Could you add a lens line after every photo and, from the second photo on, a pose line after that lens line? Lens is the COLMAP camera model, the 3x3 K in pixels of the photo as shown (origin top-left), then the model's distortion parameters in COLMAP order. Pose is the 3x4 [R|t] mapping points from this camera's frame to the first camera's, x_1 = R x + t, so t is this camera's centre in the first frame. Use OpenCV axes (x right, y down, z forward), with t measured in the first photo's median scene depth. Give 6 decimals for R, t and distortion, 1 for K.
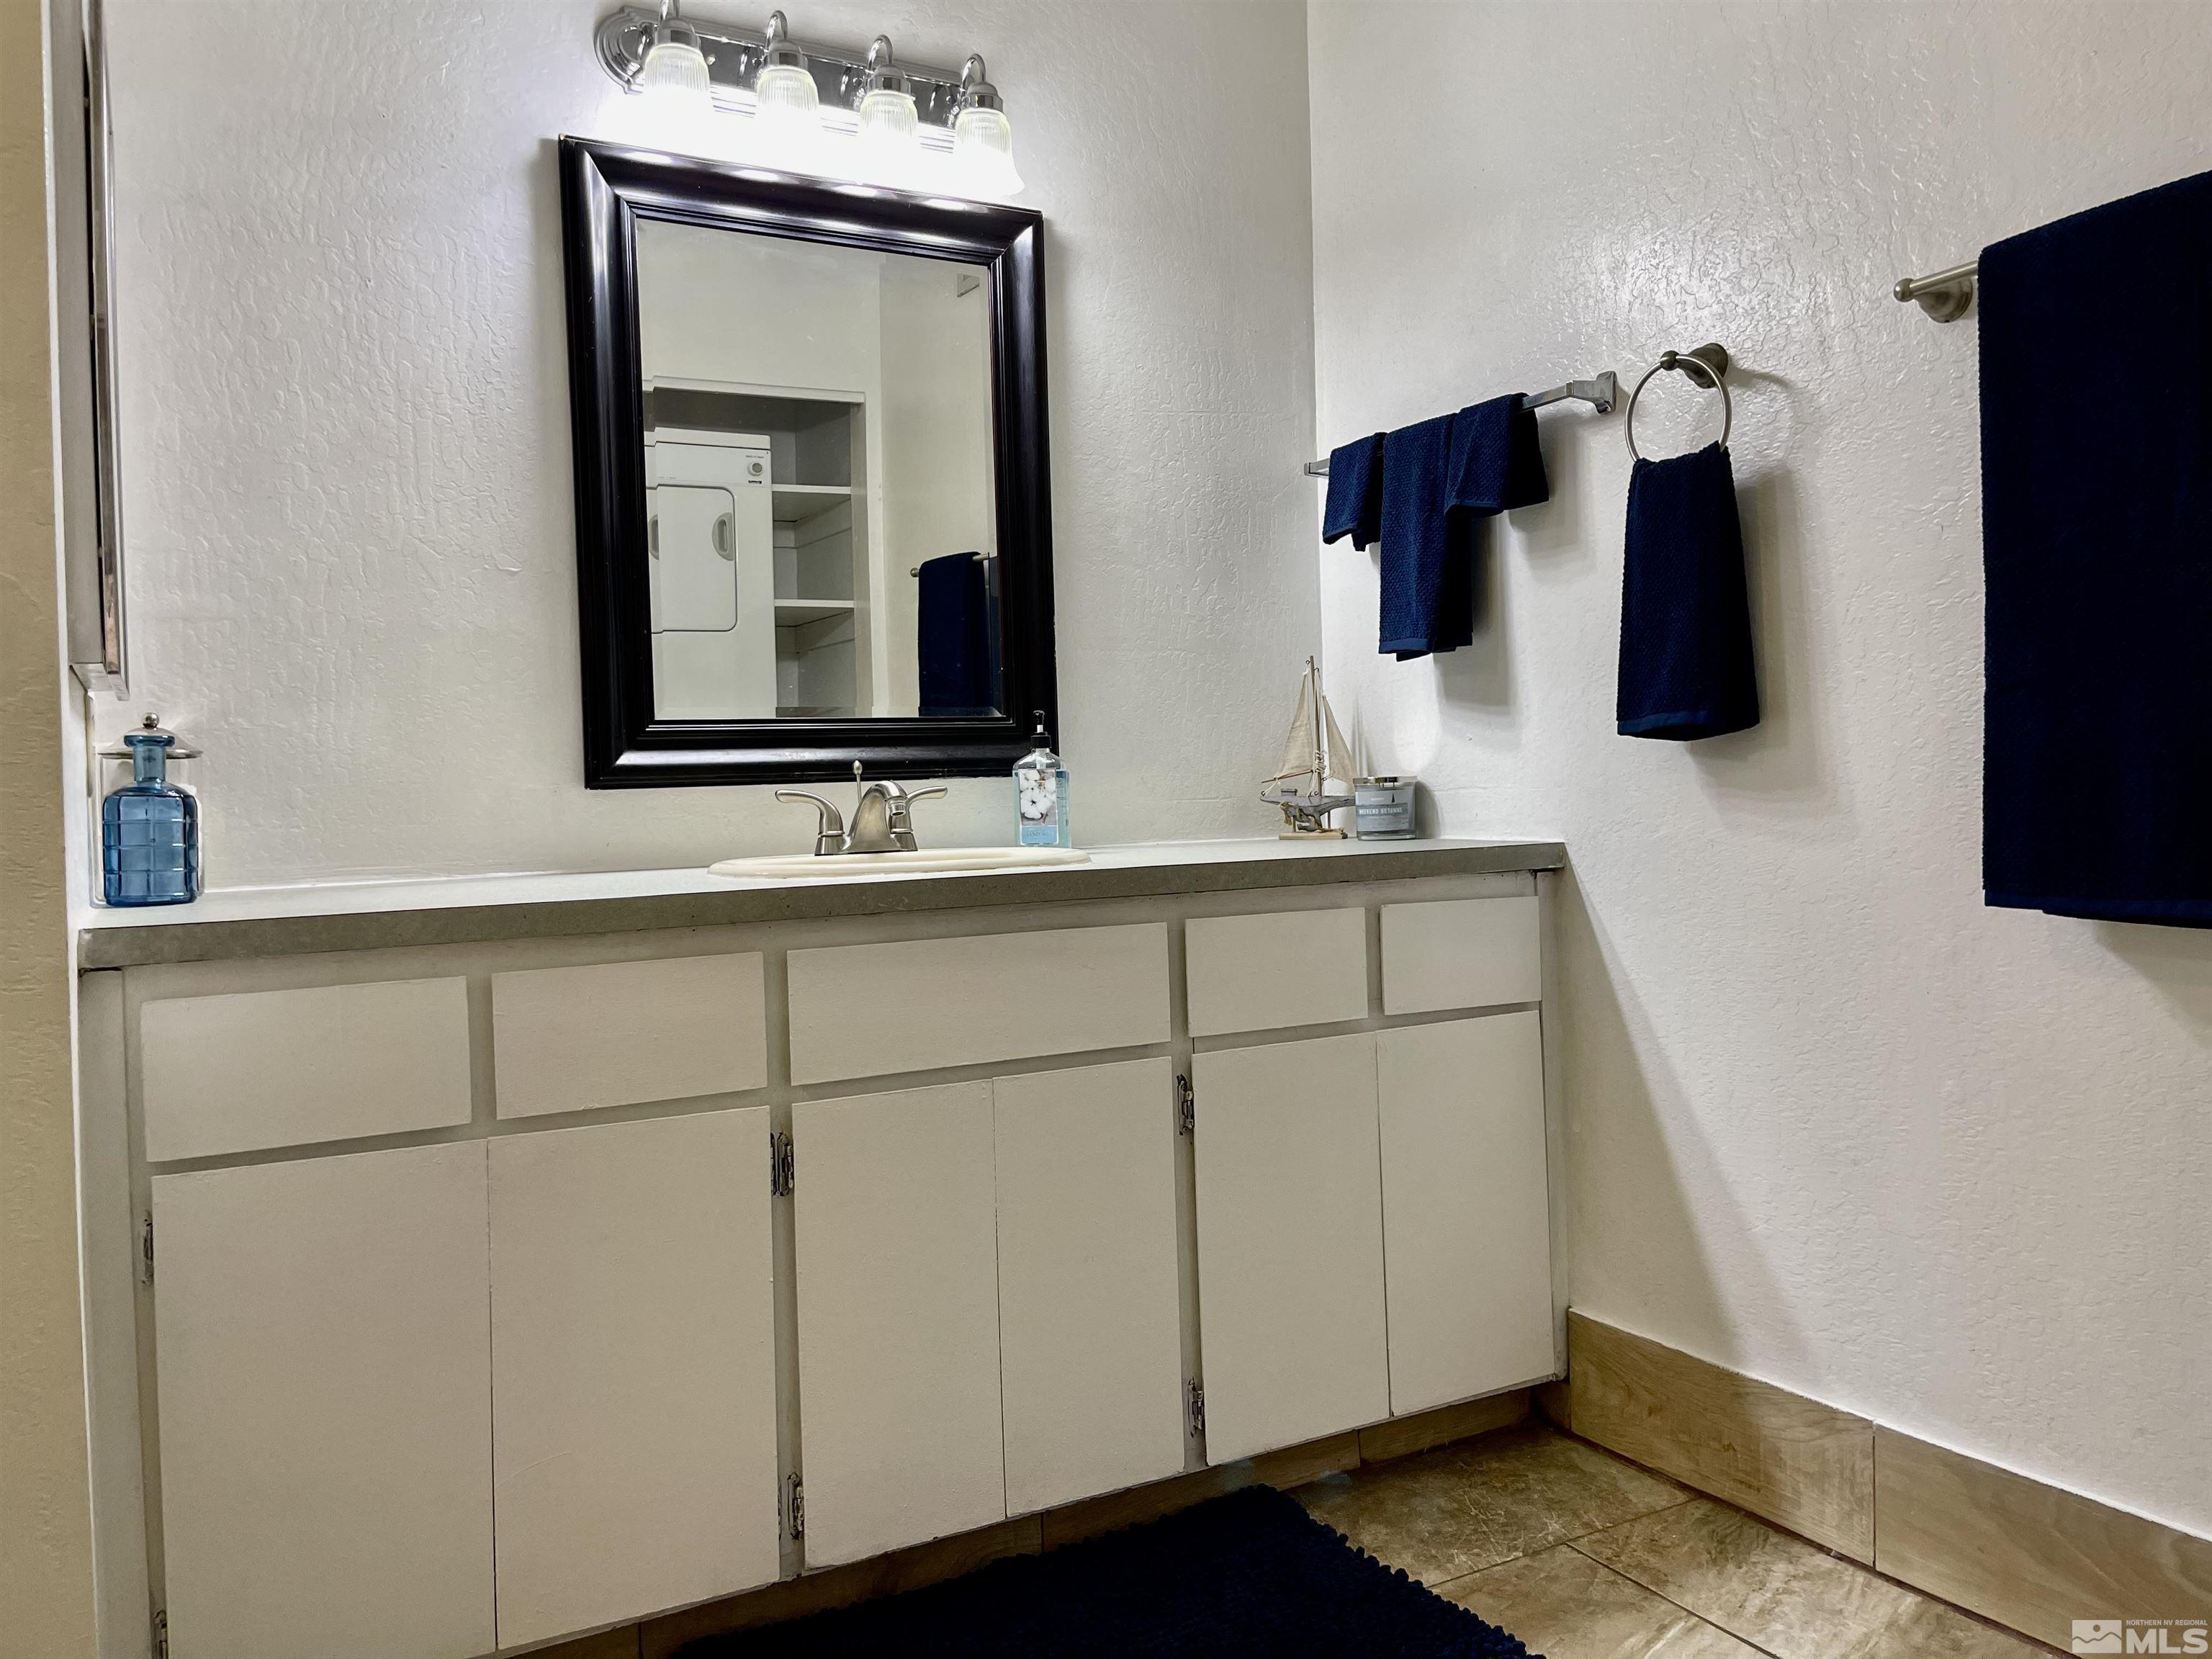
lens RADIAL K [[1649.5, 0, 1105.4], [0, 1649.5, 792.2], [0, 0, 1]] dist [0.070859, -0.095876]
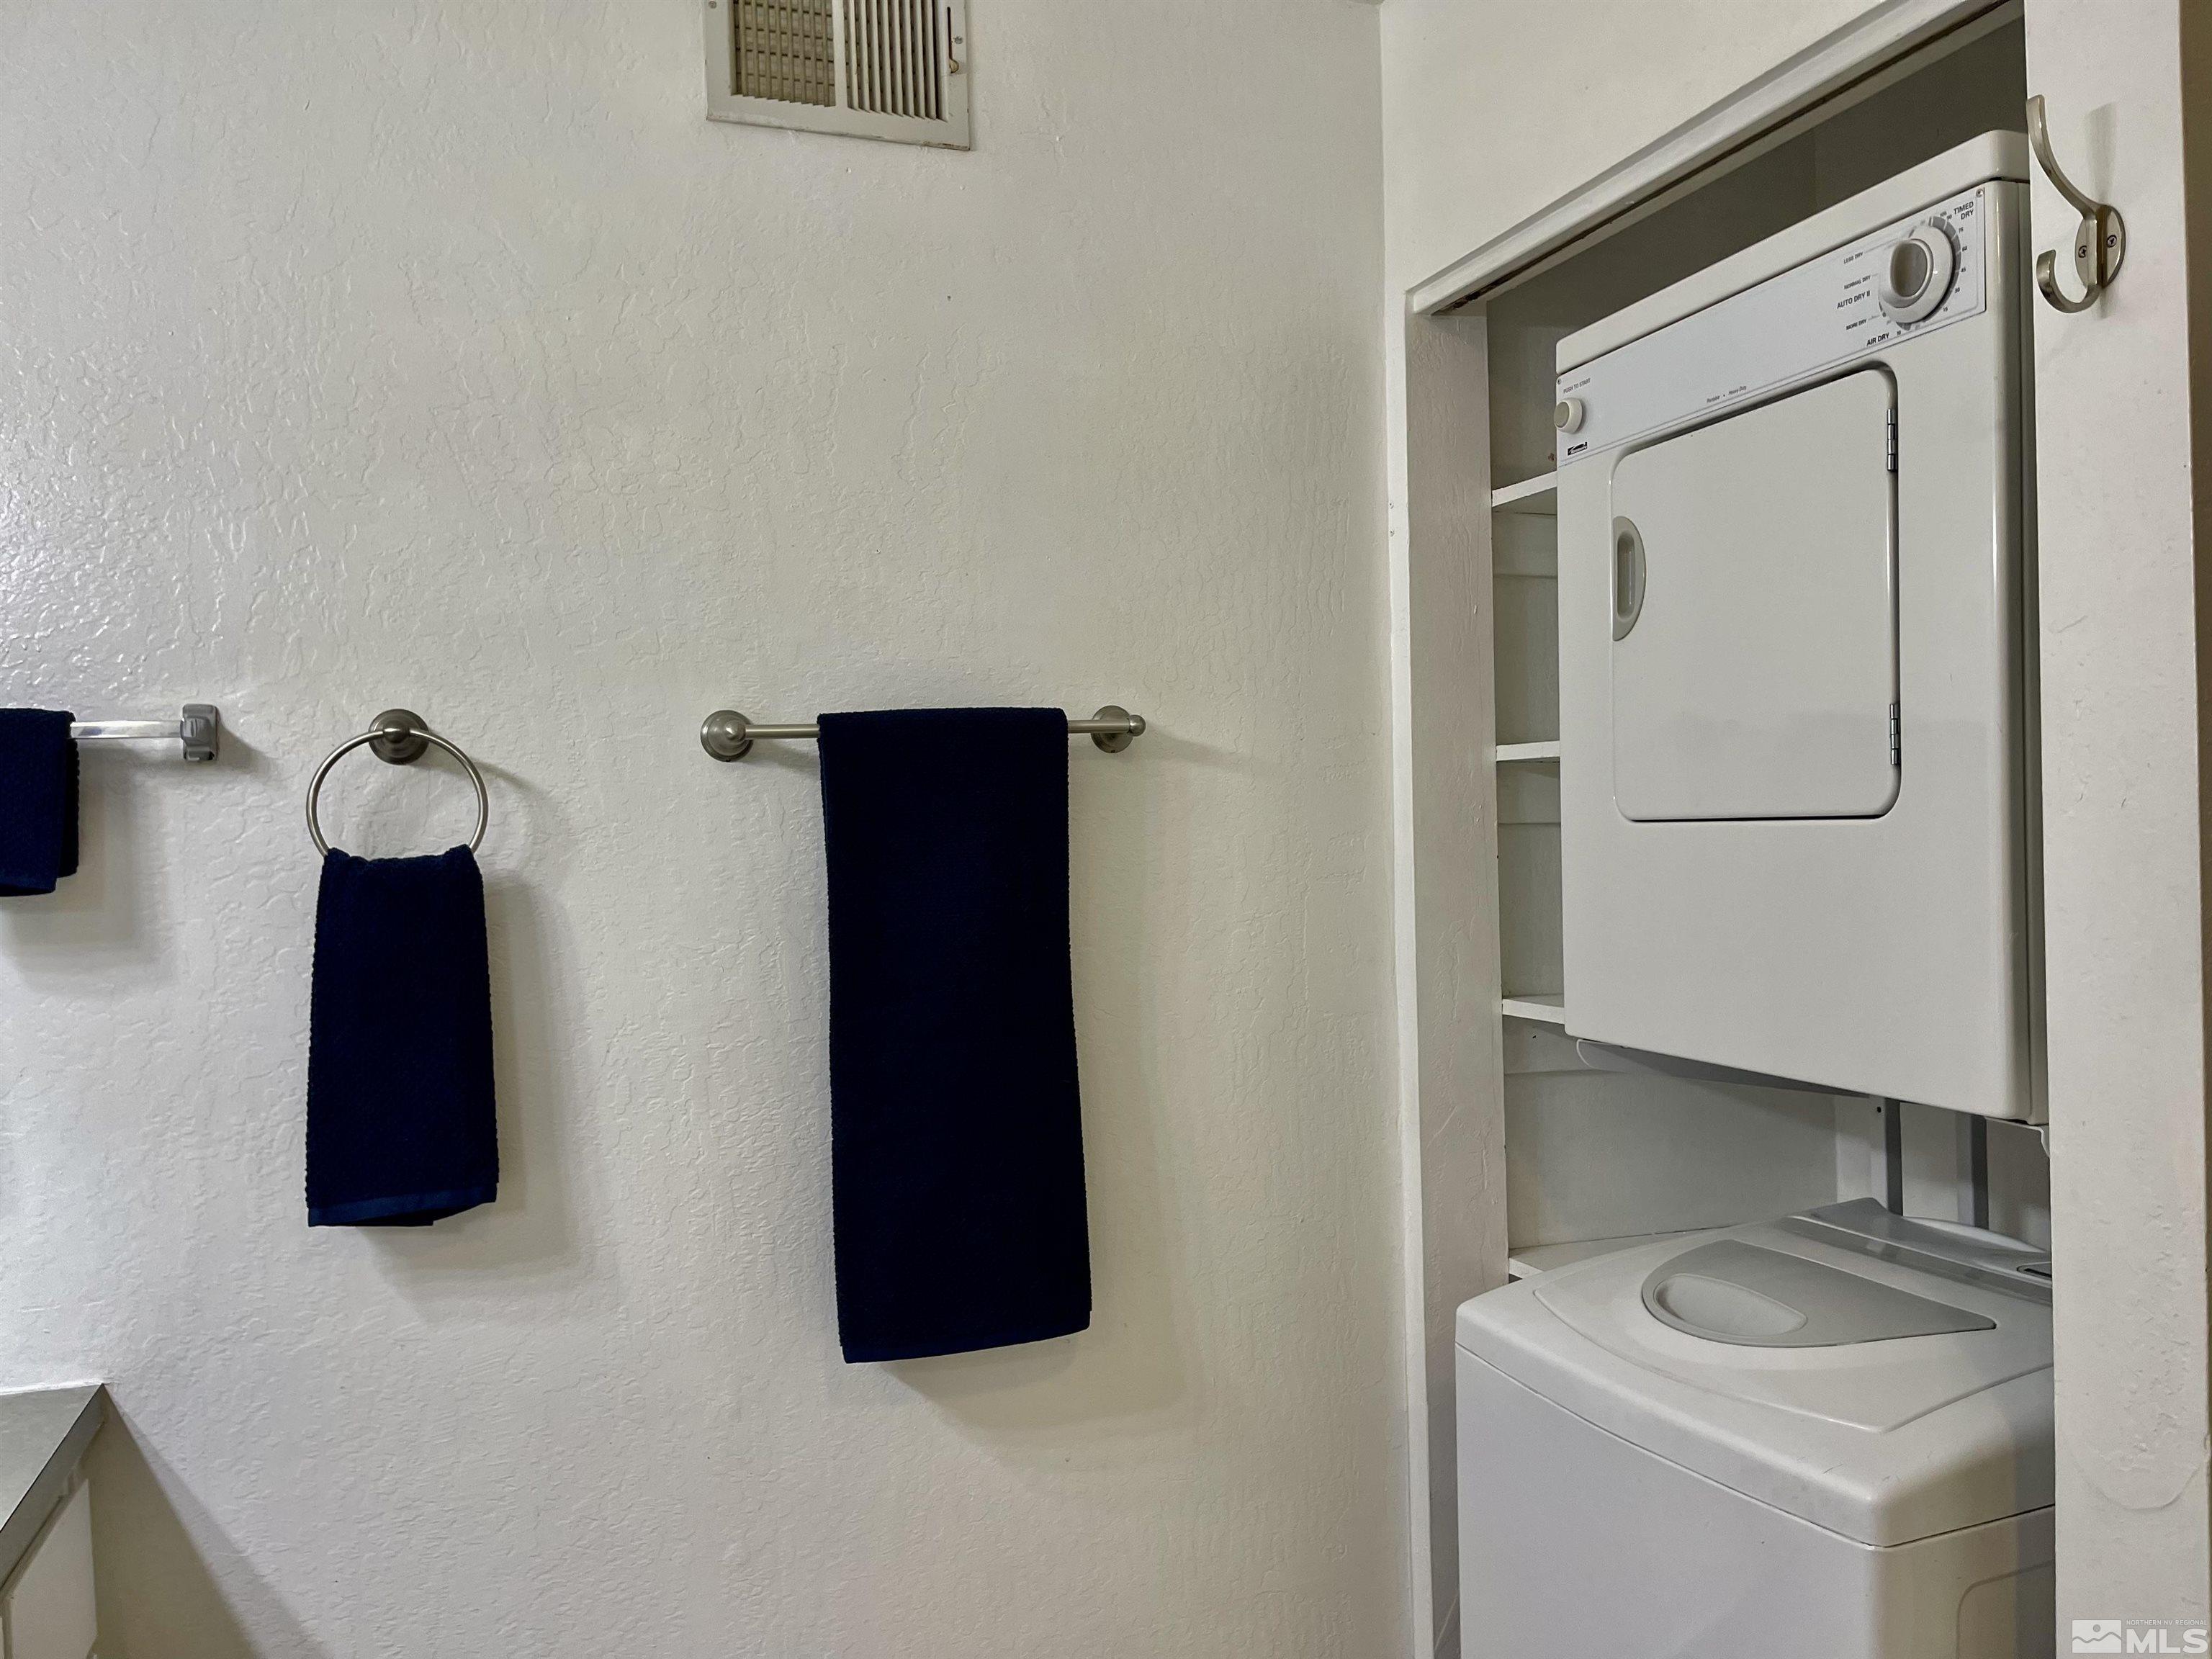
lens RADIAL K [[1649.5, 0, 1101.2], [0, 1649.5, 835.1], [0, 0, 1]] dist [0.070859, -0.095876]
pose [[0.161514, 0.021912, 0.986627, -0.358969], [0.034369, 0.999022, -0.027813, -0.173691], [-0.986272, 0.038401, 0.160603, 0.538051]]
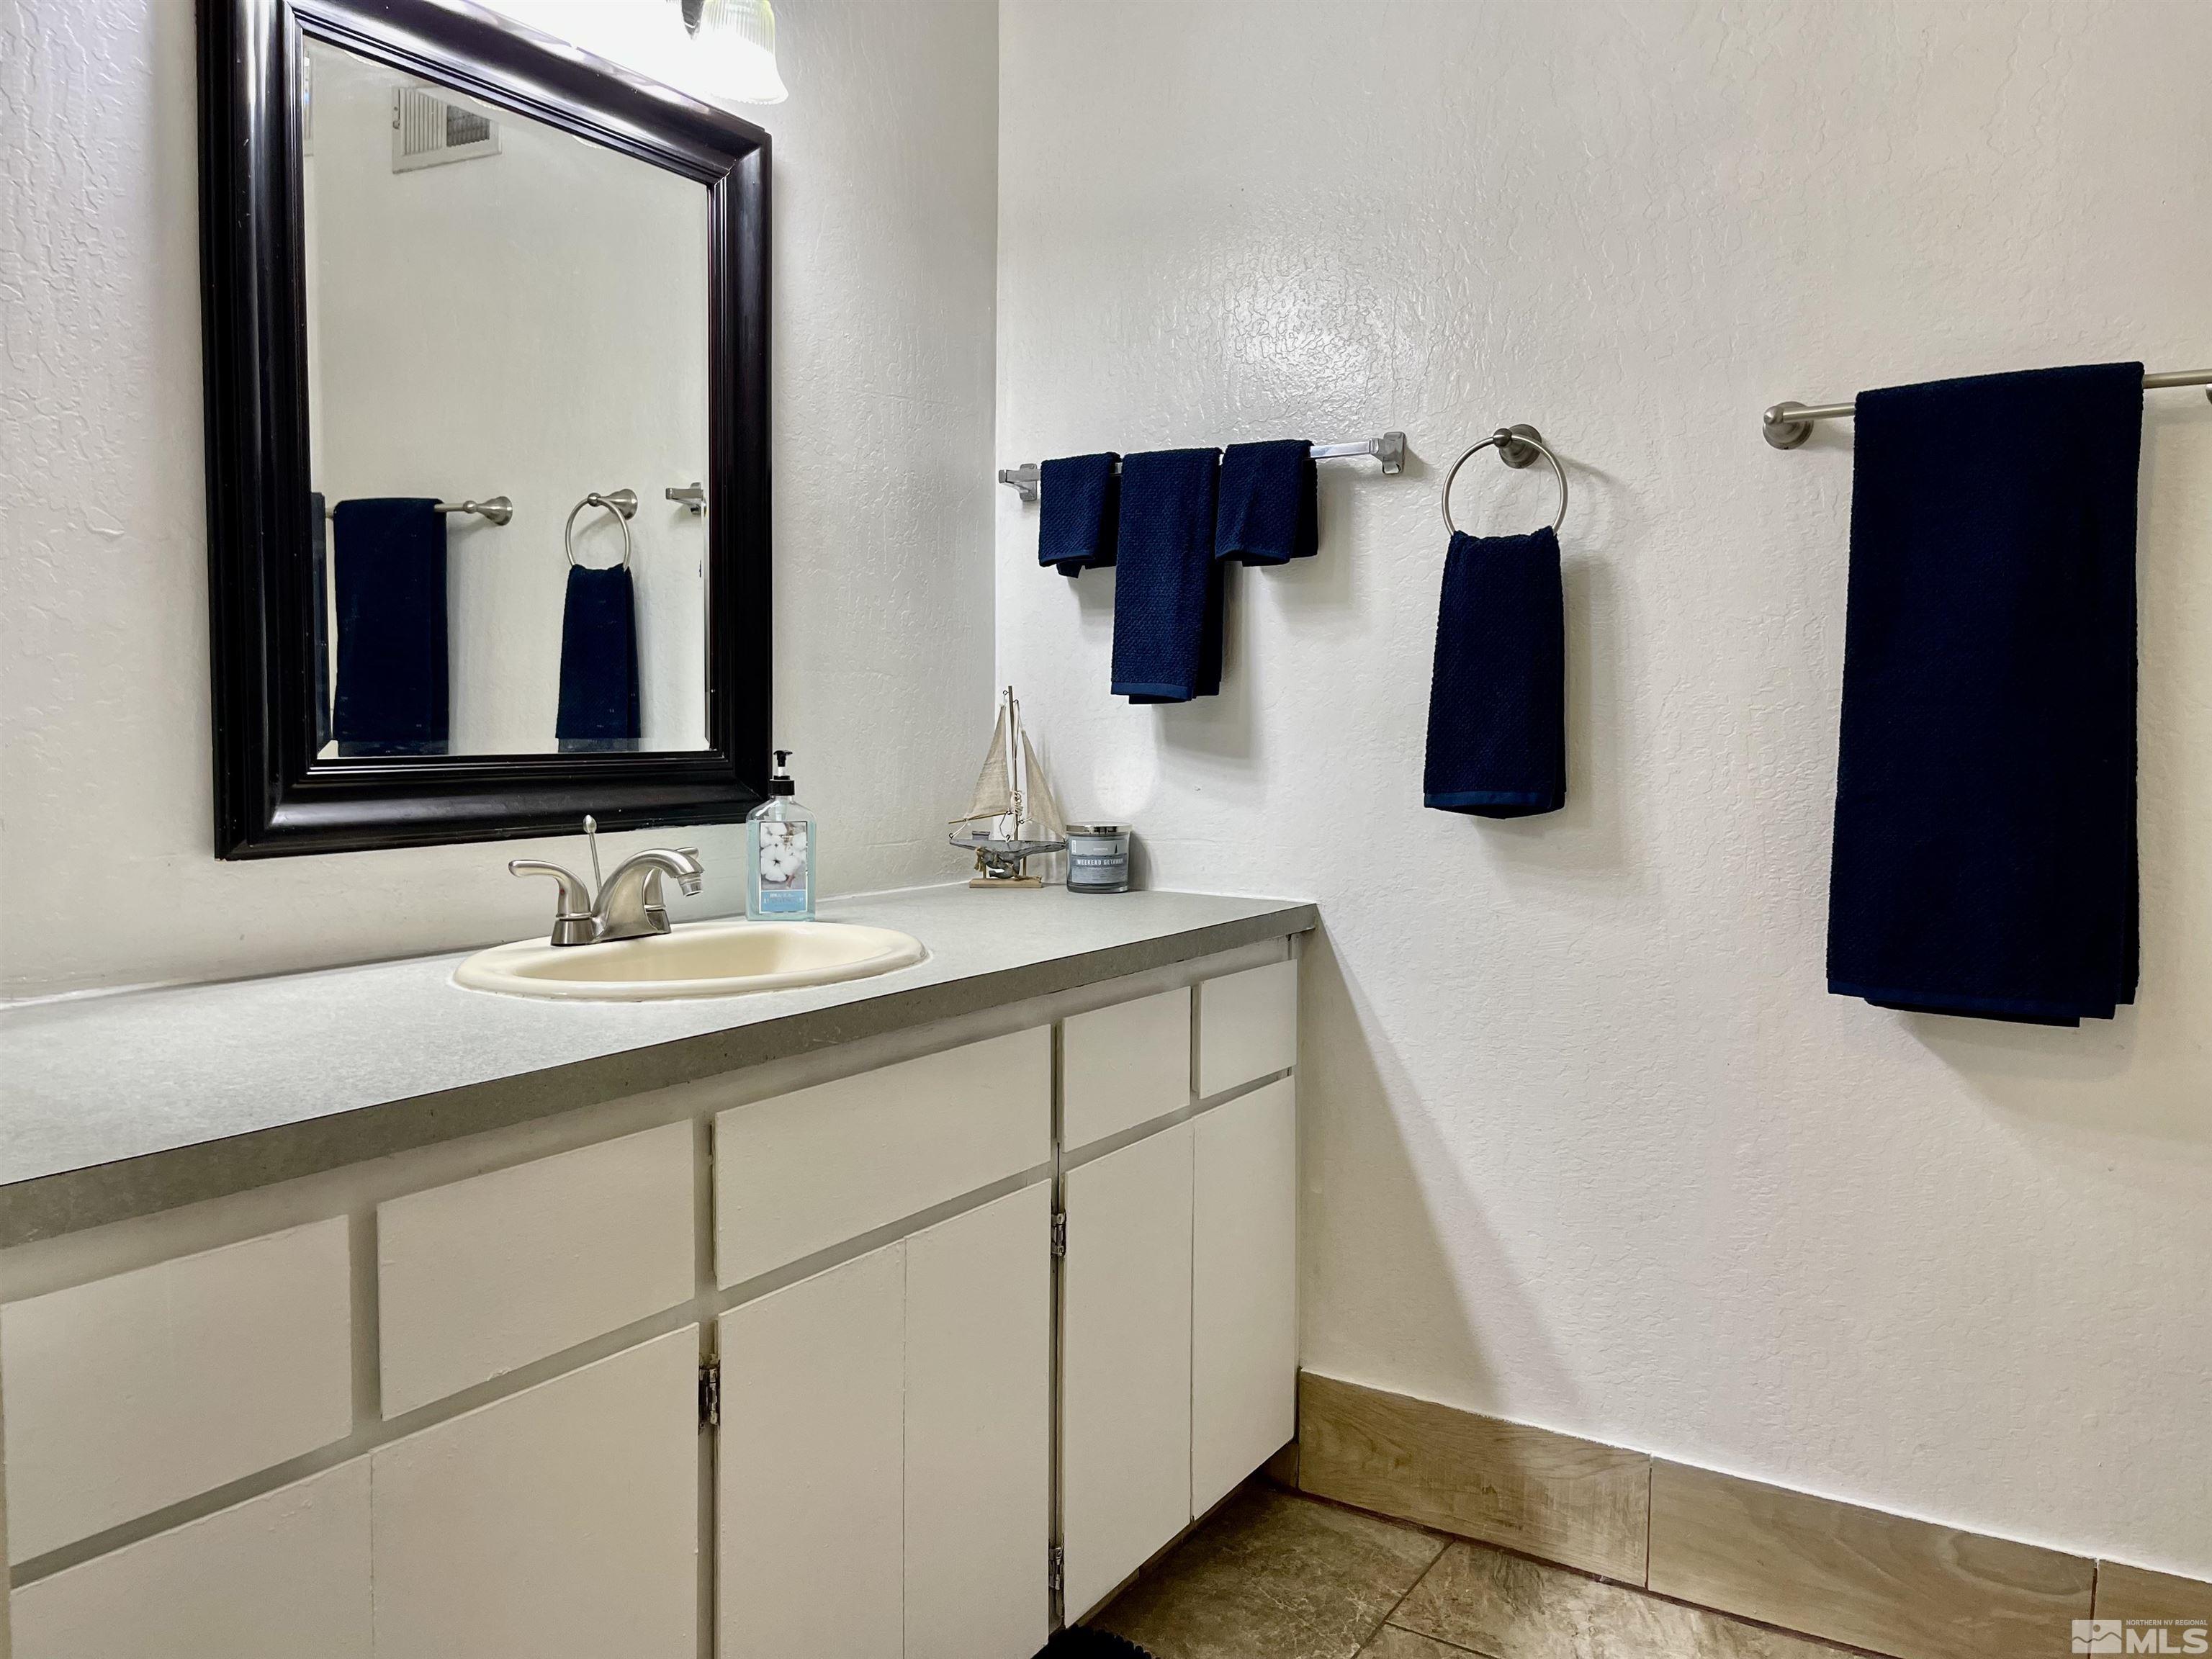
lens RADIAL K [[1649.5, 0, 1130.5], [0, 1649.5, 823.7], [0, 0, 1]] dist [0.070859, -0.095876]
pose [[0.872324, 0.008580, 0.488853, -0.332588], [-0.033416, 0.998554, 0.042103, -0.060600], [-0.487786, -0.053063, 0.871349, 0.220012]]
